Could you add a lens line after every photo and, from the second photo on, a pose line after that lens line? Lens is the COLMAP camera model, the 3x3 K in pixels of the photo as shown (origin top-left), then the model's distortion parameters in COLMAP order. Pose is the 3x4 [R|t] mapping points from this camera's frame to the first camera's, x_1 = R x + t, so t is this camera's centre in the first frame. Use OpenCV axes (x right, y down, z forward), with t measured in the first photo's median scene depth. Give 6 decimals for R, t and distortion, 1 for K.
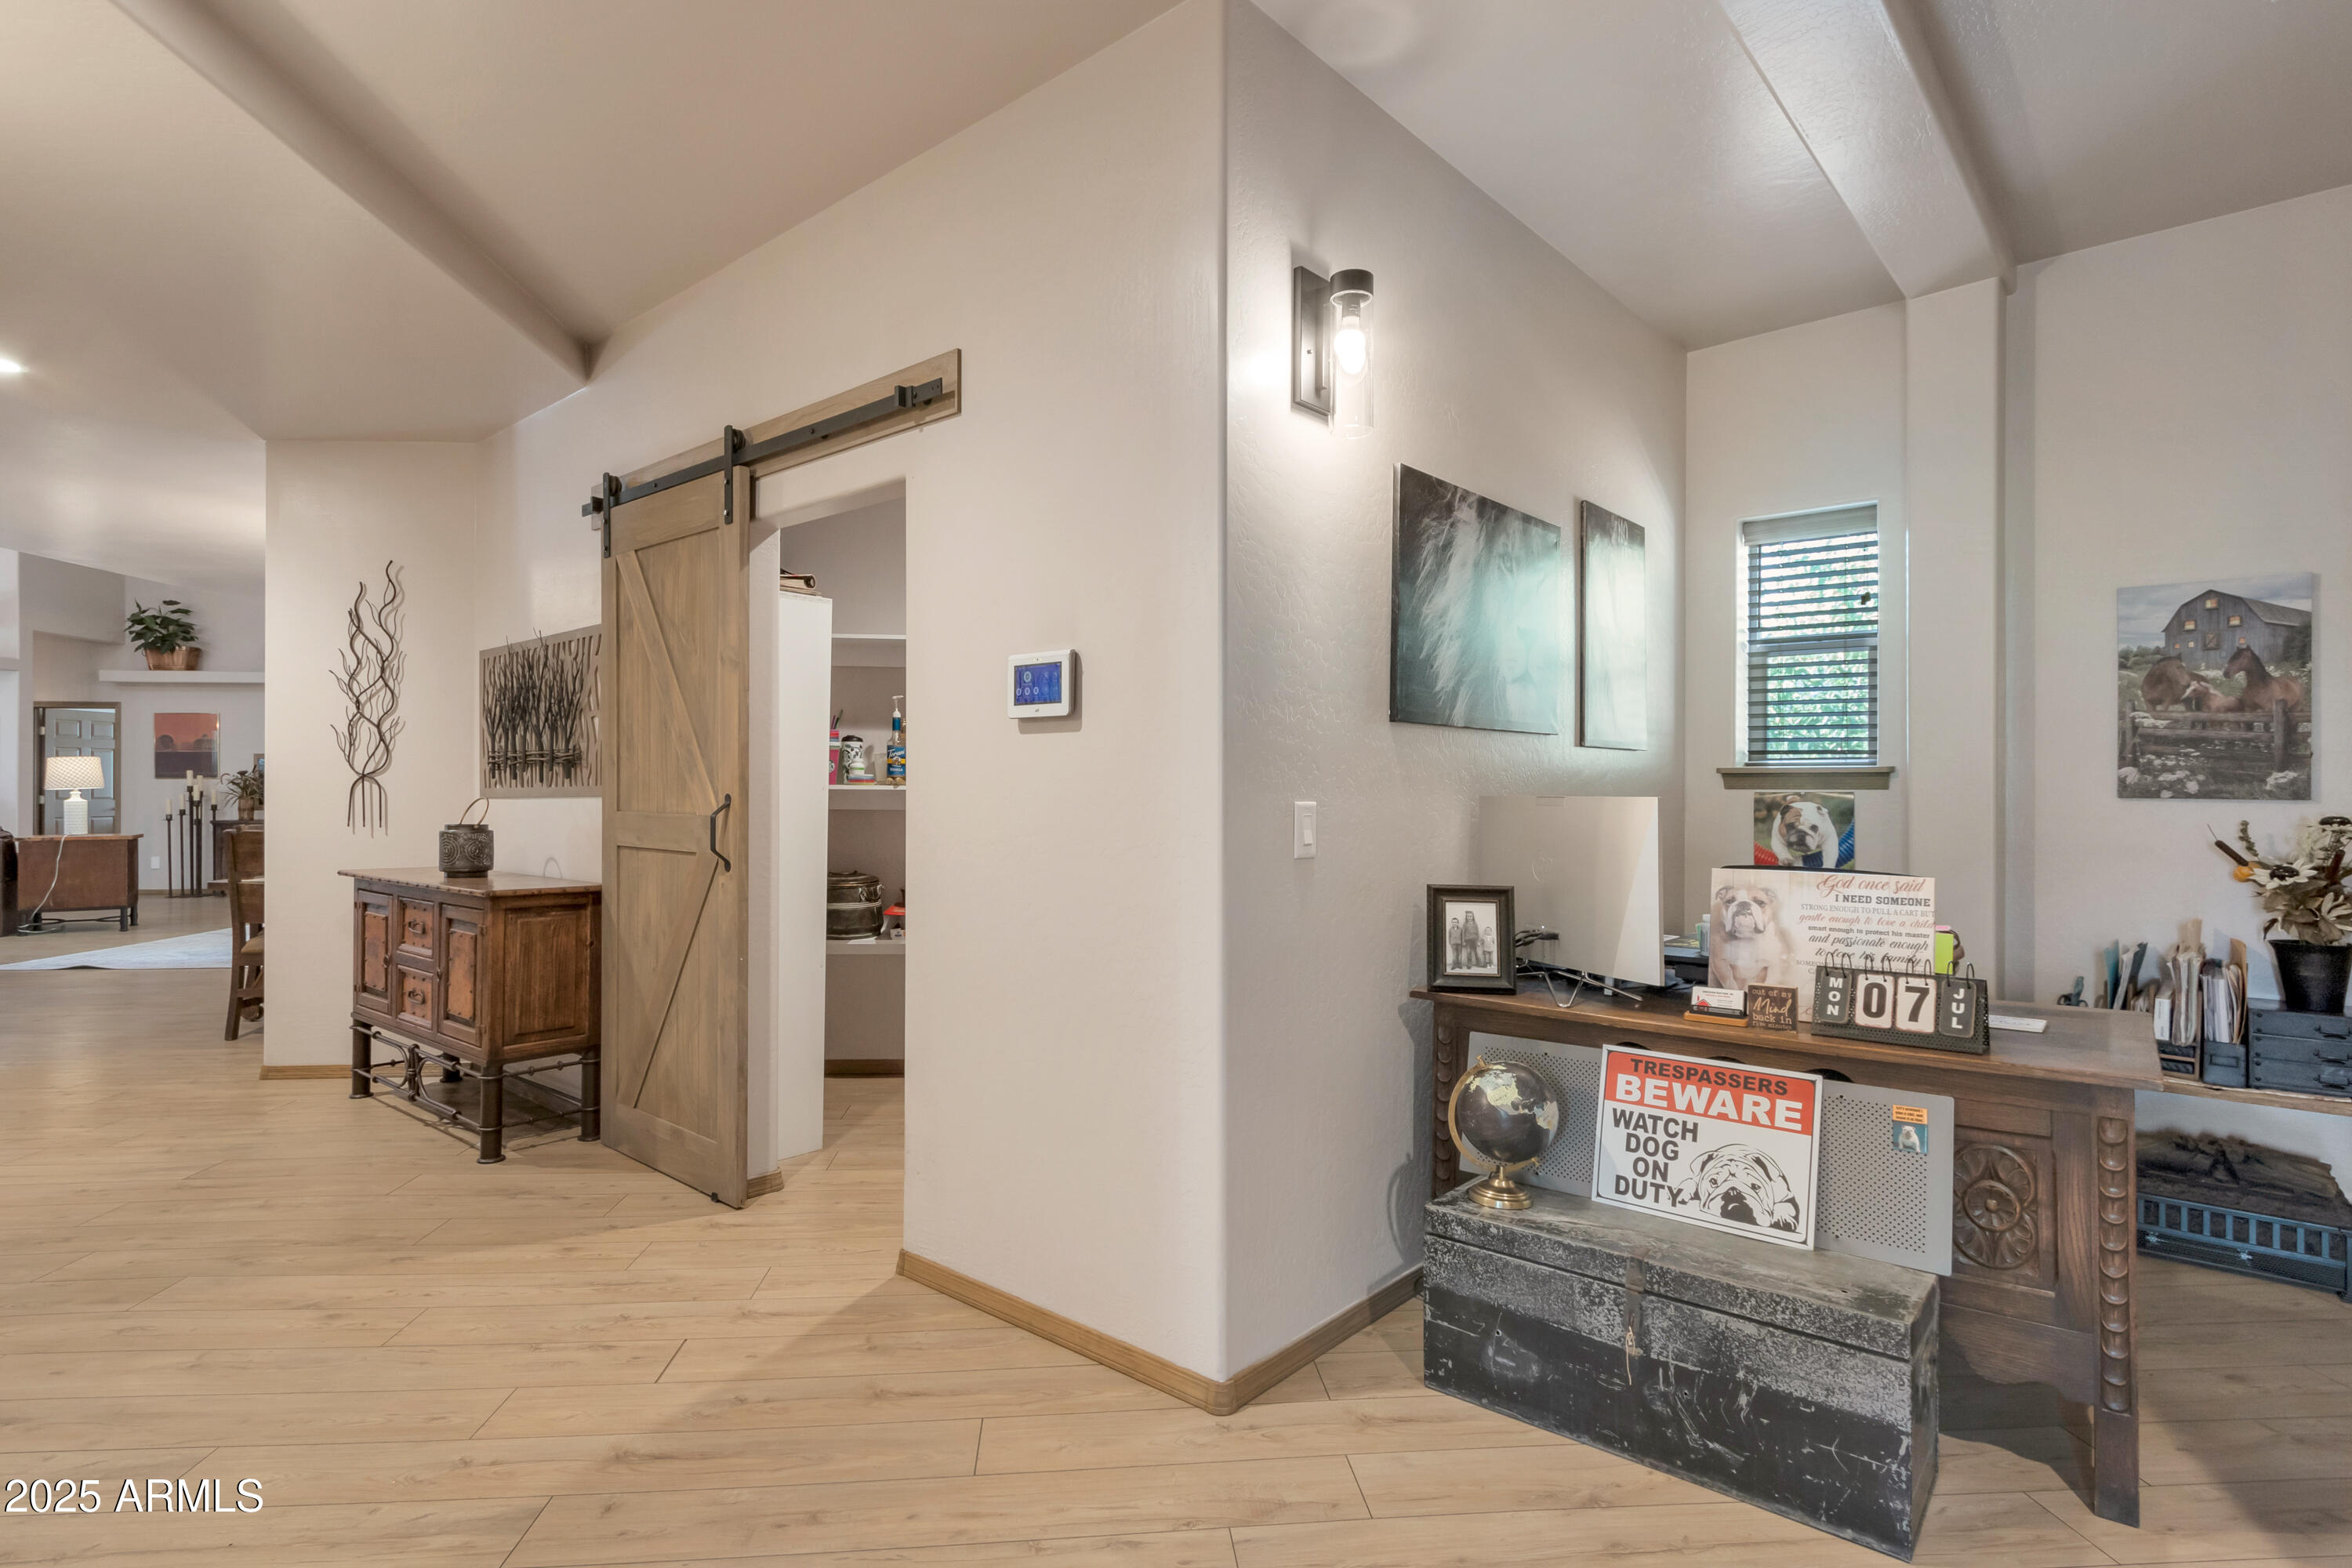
lens RADIAL K [[1173.7, 0, 1181.3], [0, 1173.7, 770.2], [0, 0, 1]] dist [-0.003056, -0.000251]
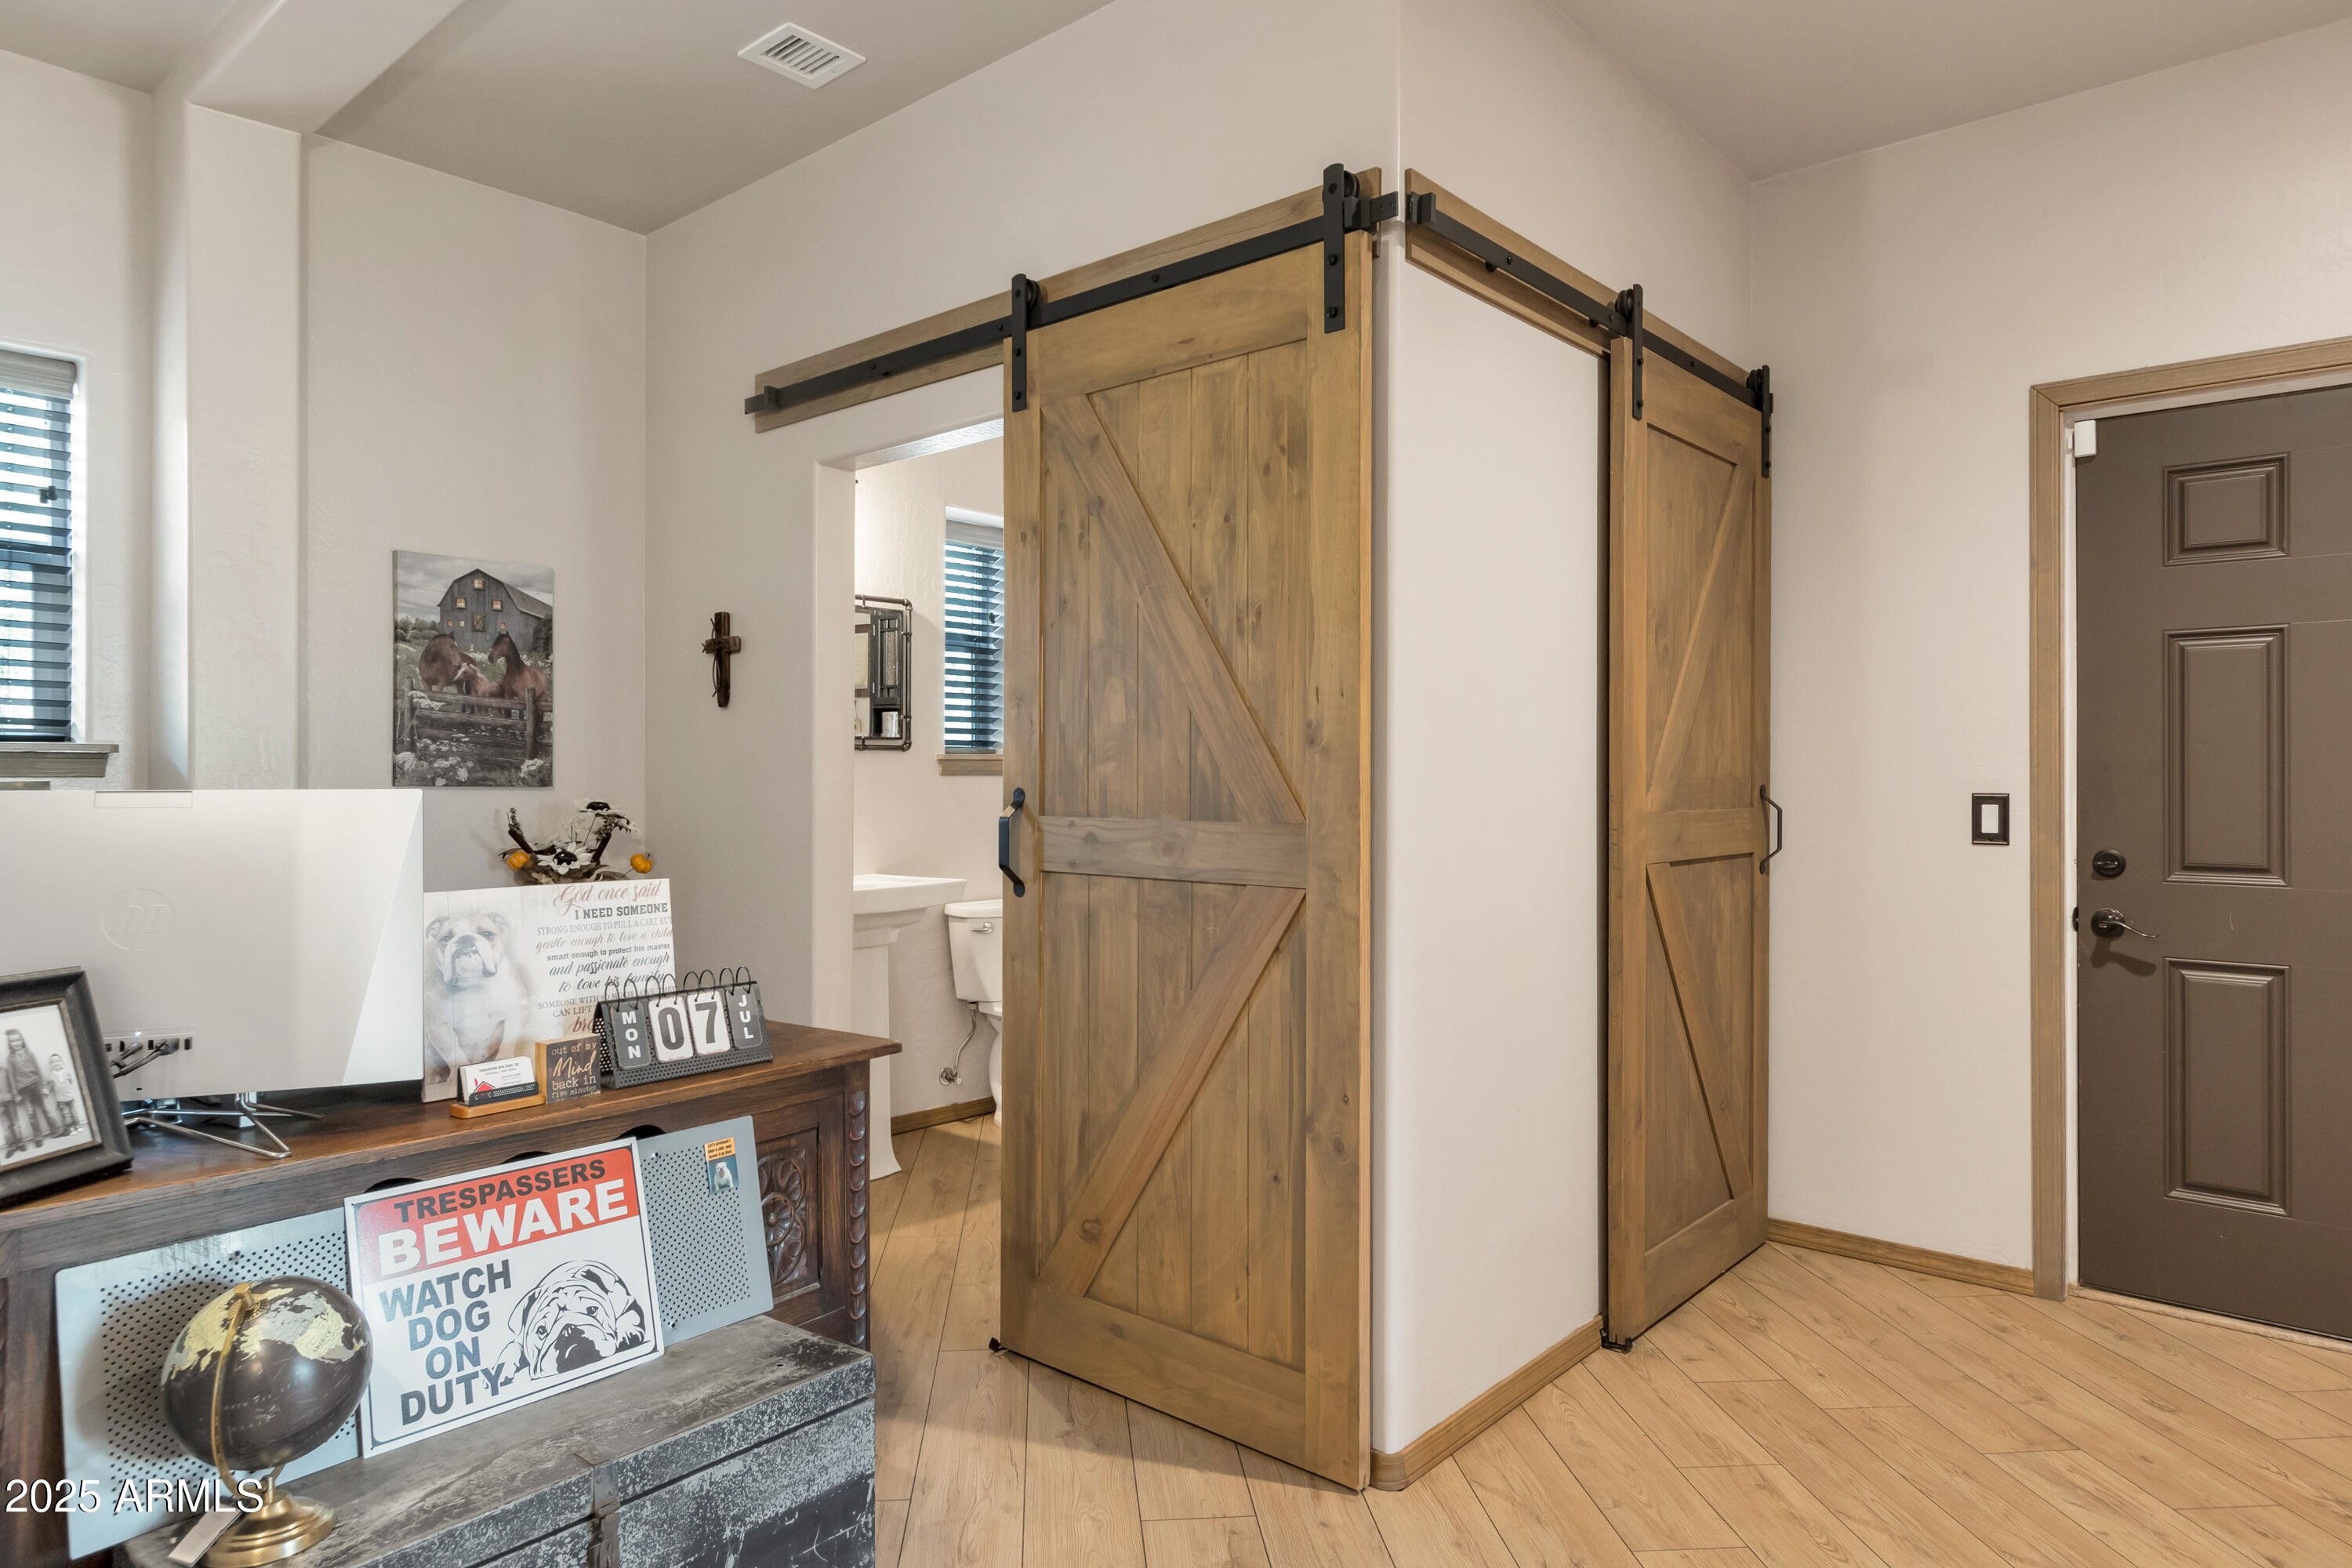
lens RADIAL K [[1397.3, 0, 1176.4], [0, 1397.3, 764.7], [0, 0, 1]] dist [0.006413, -0.000755]
pose [[0.001617, 0.007398, 0.999971, -0.379647], [-0.014239, 0.999871, -0.007374, 0.009575], [-0.999897, -0.014226, 0.001723, 0.597564]]
